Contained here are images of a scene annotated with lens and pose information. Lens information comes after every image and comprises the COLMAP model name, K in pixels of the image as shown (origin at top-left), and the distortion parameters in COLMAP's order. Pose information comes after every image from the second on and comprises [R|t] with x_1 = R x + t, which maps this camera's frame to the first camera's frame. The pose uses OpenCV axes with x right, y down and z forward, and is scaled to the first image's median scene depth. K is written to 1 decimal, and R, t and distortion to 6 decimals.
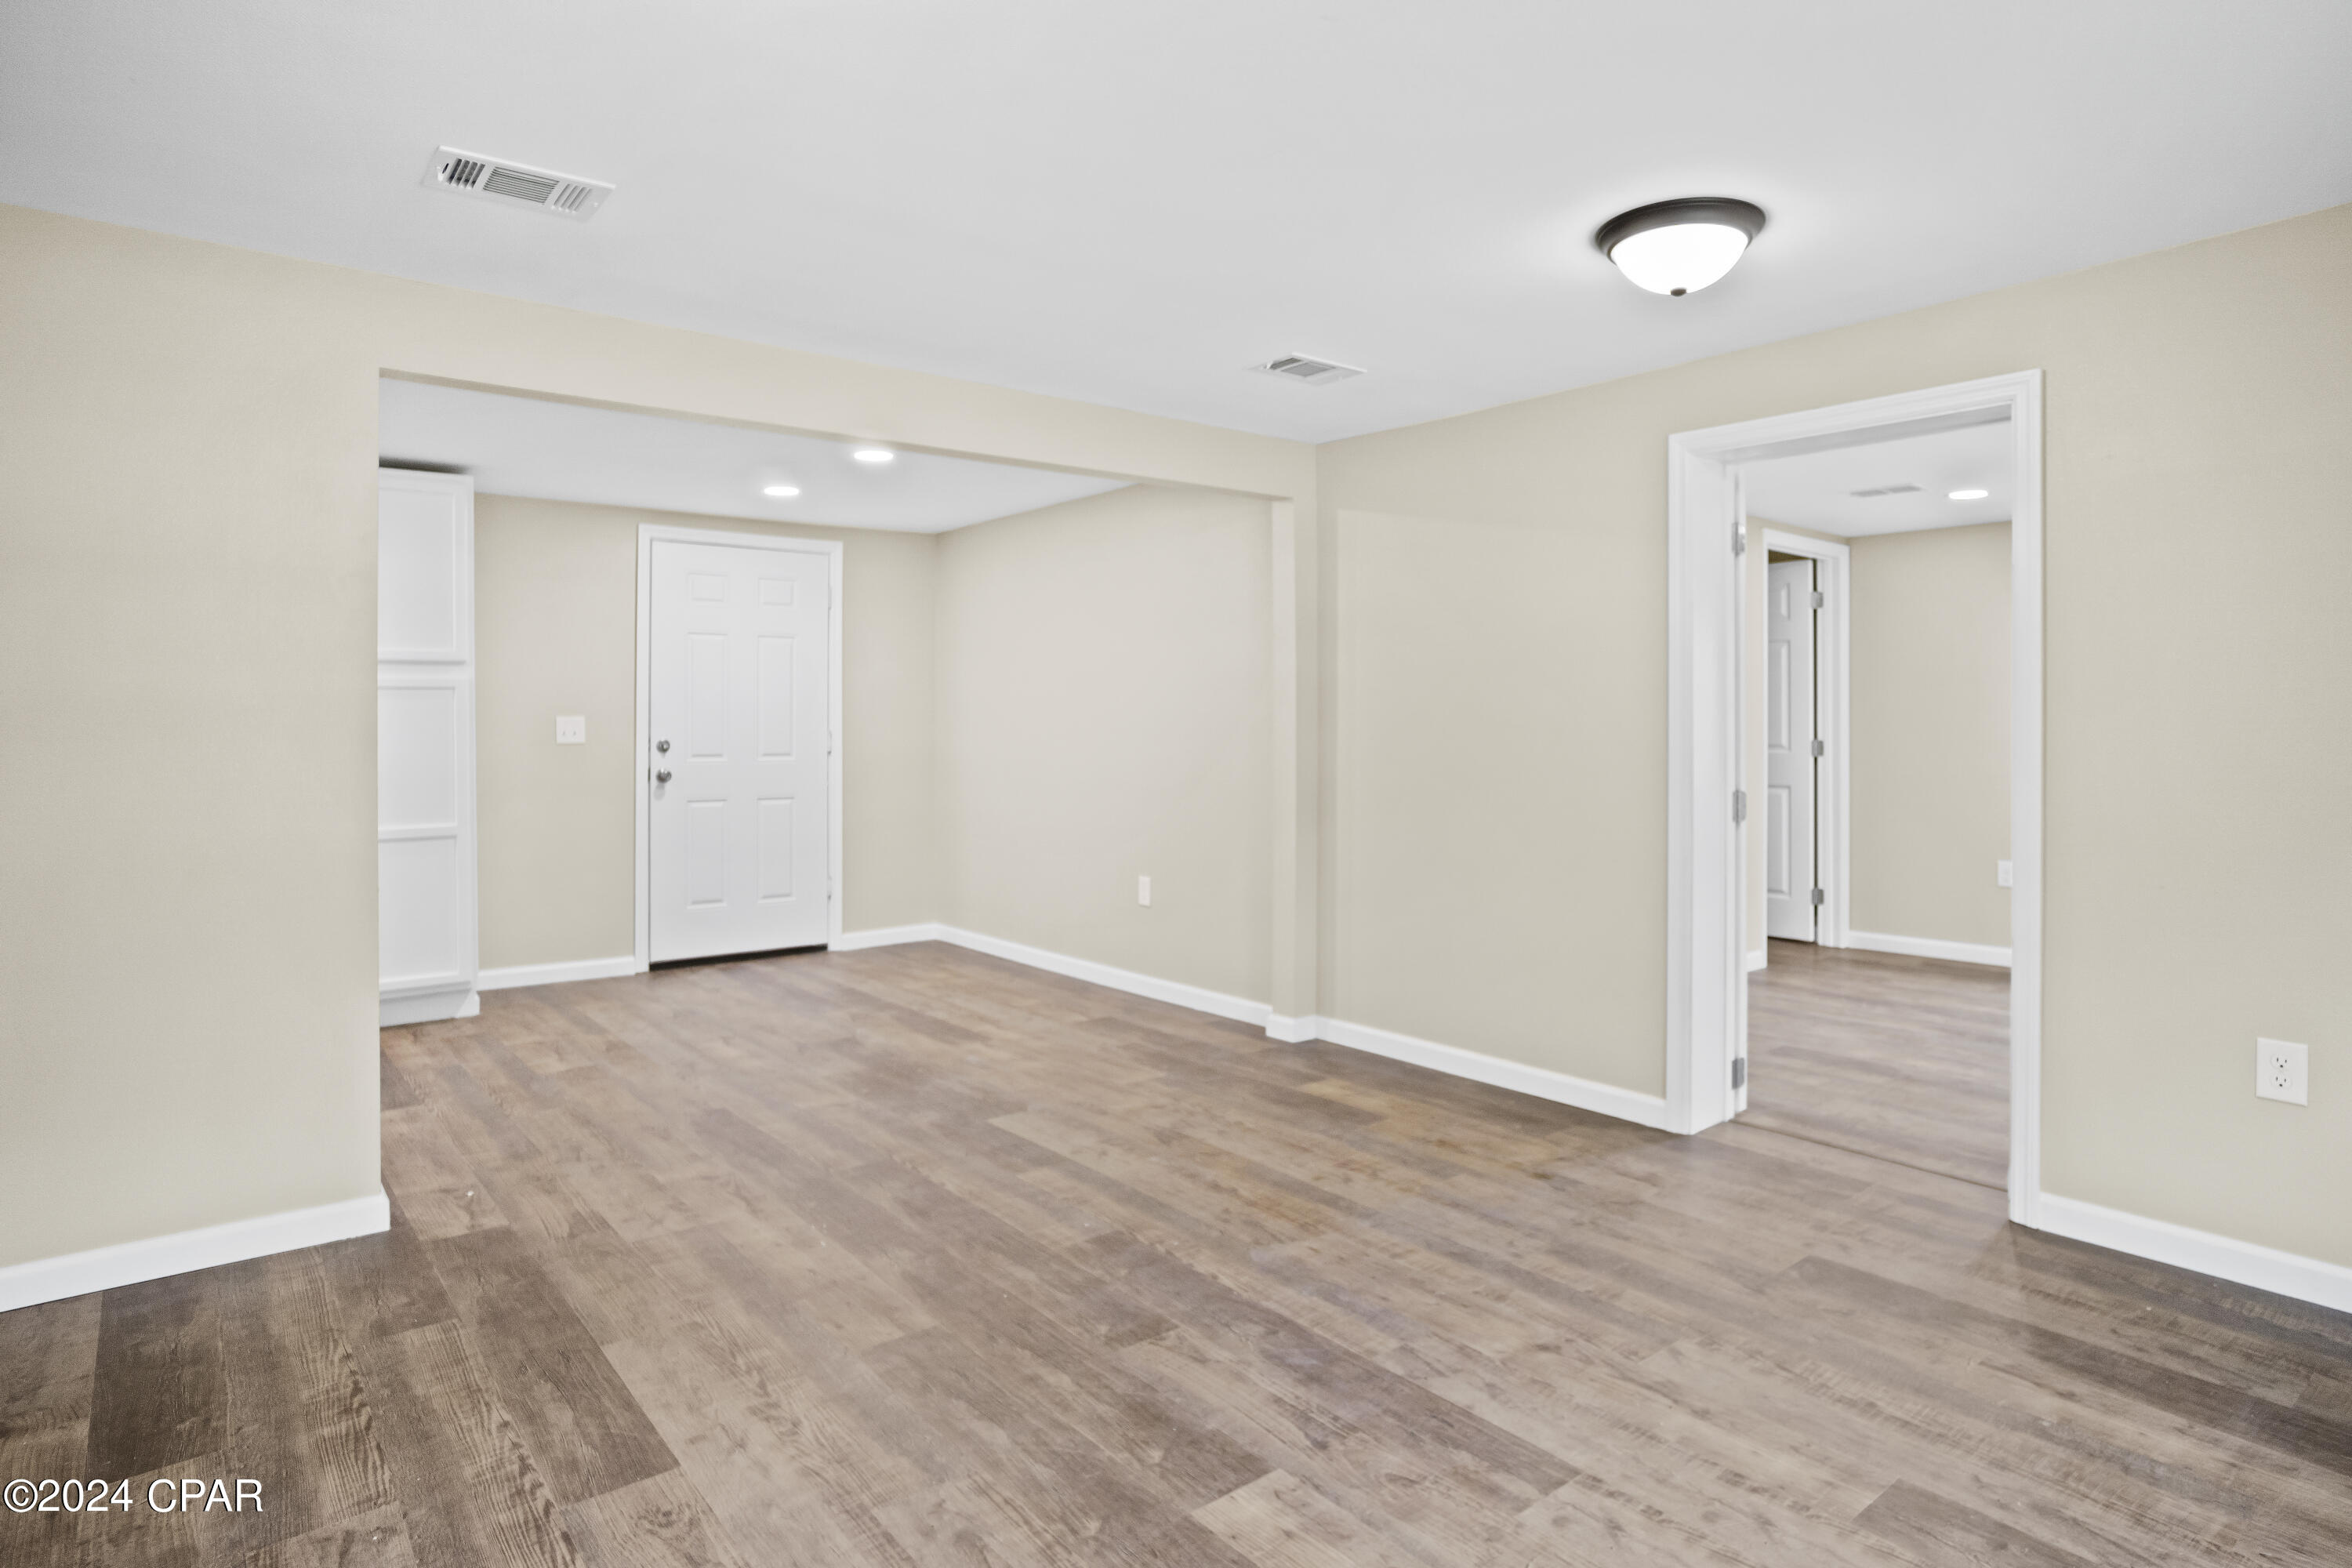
lens RADIAL K [[1280.8, 0, 1162.5], [0, 1280.8, 747.2], [0, 0, 1]] dist [-0.061480, 0.043318]
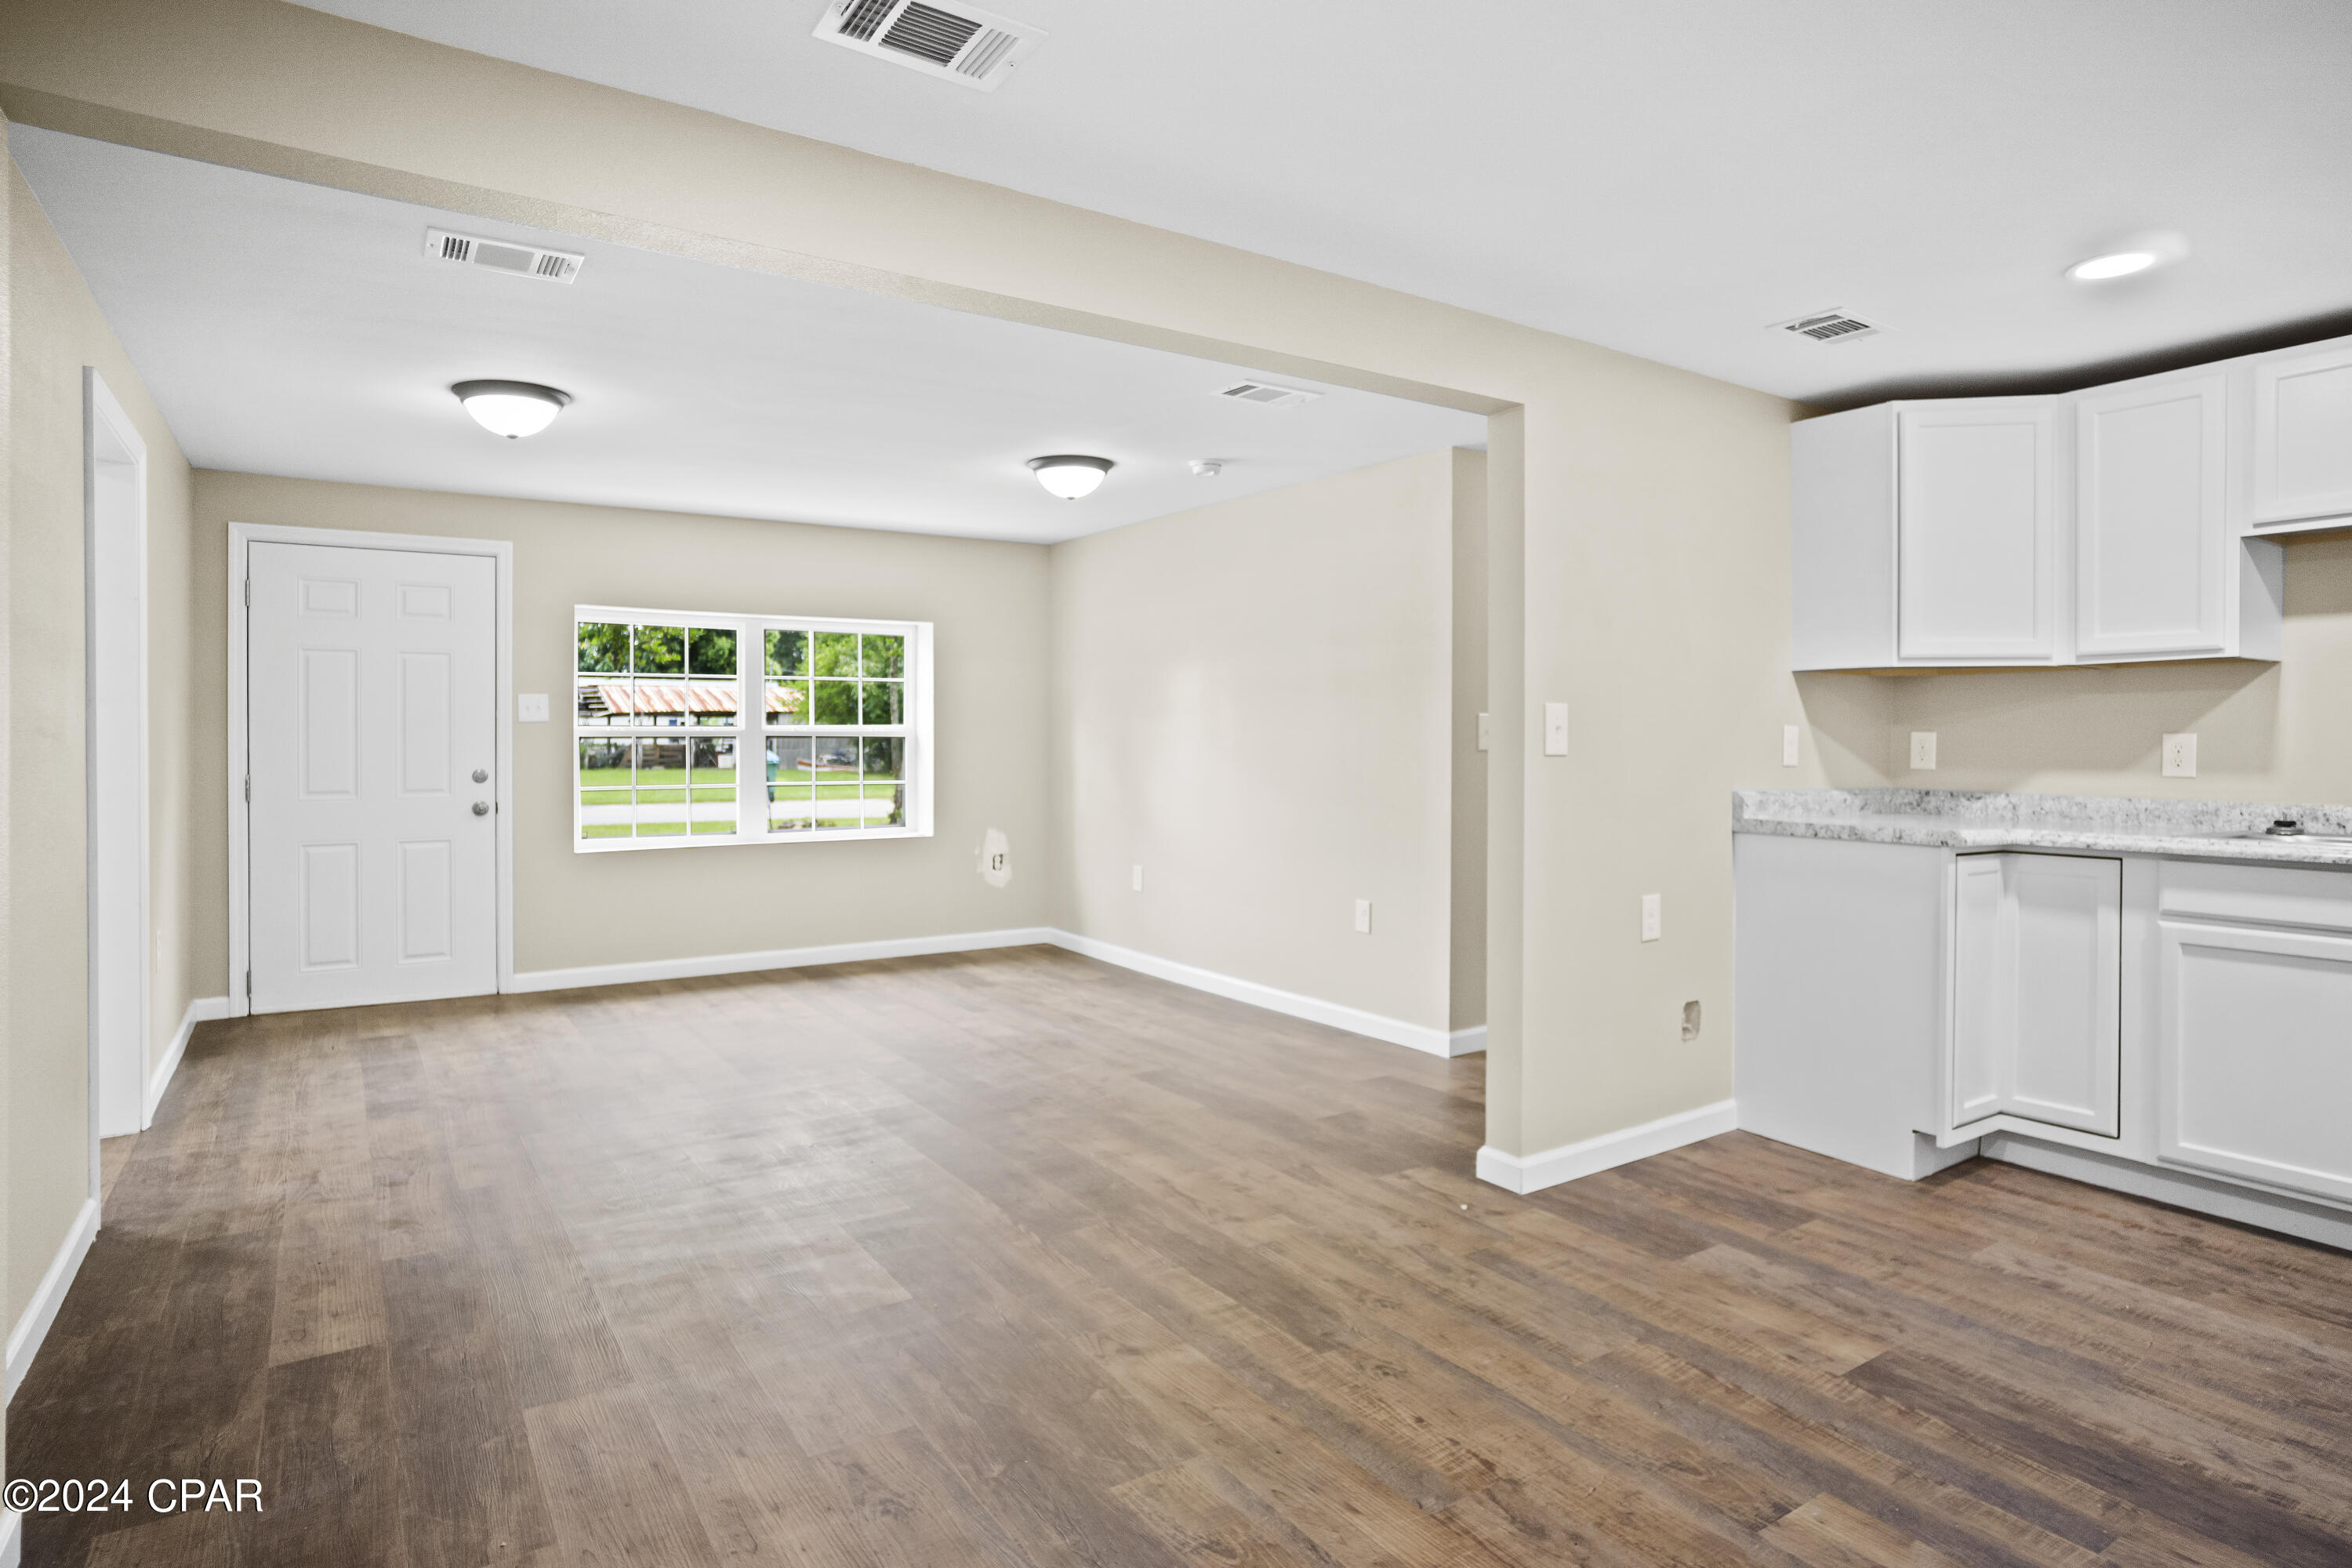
lens RADIAL K [[1288.3, 0, 1157.2], [0, 1288.3, 749.4], [0, 0, 1]] dist [-0.054339, 0.038746]
pose [[-0.995444, -0.004355, 0.095248, -0.418984], [-0.001509, 0.999551, 0.029929, -0.034205], [-0.095336, 0.029649, -0.995004, 2.075919]]
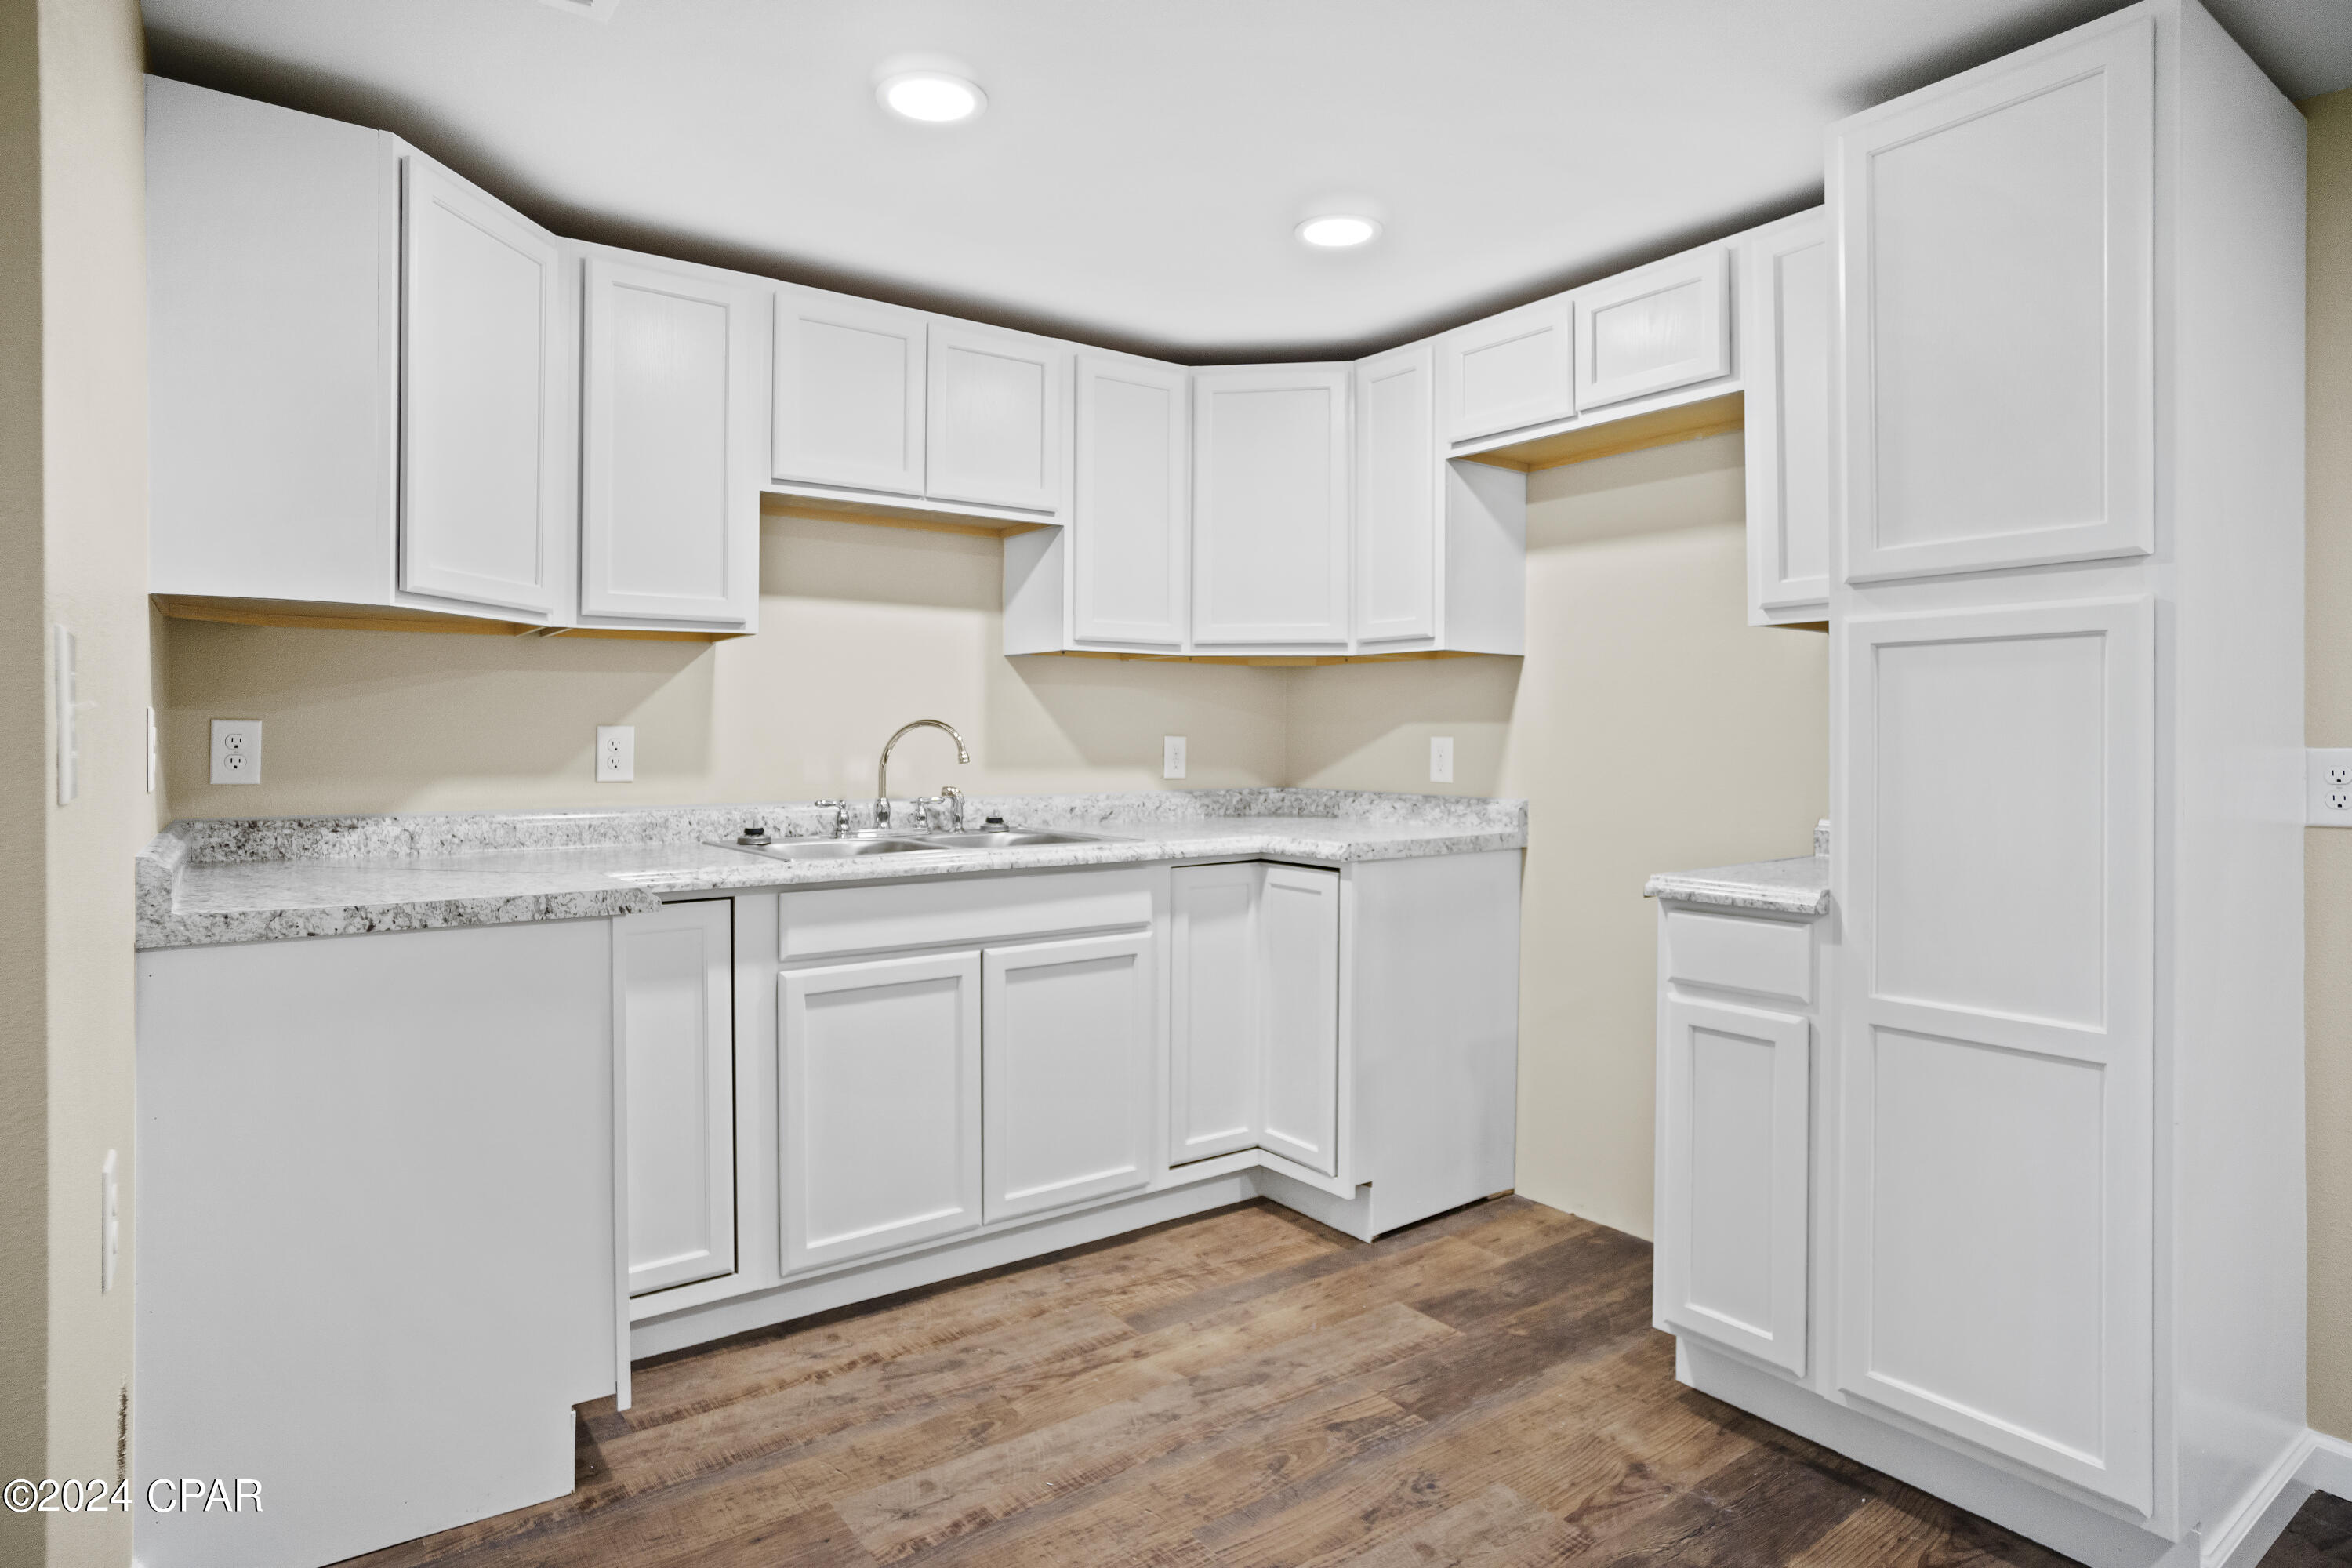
lens RADIAL K [[1286.7, 0, 1166.3], [0, 1286.7, 733.2], [0, 0, 1]] dist [-0.062157, 0.045146]
pose [[-0.046119, 0.000332, -0.998936, -0.343688], [-0.026565, 0.999646, 0.001559, -0.022216], [0.998583, 0.026609, -0.046094, 1.253236]]
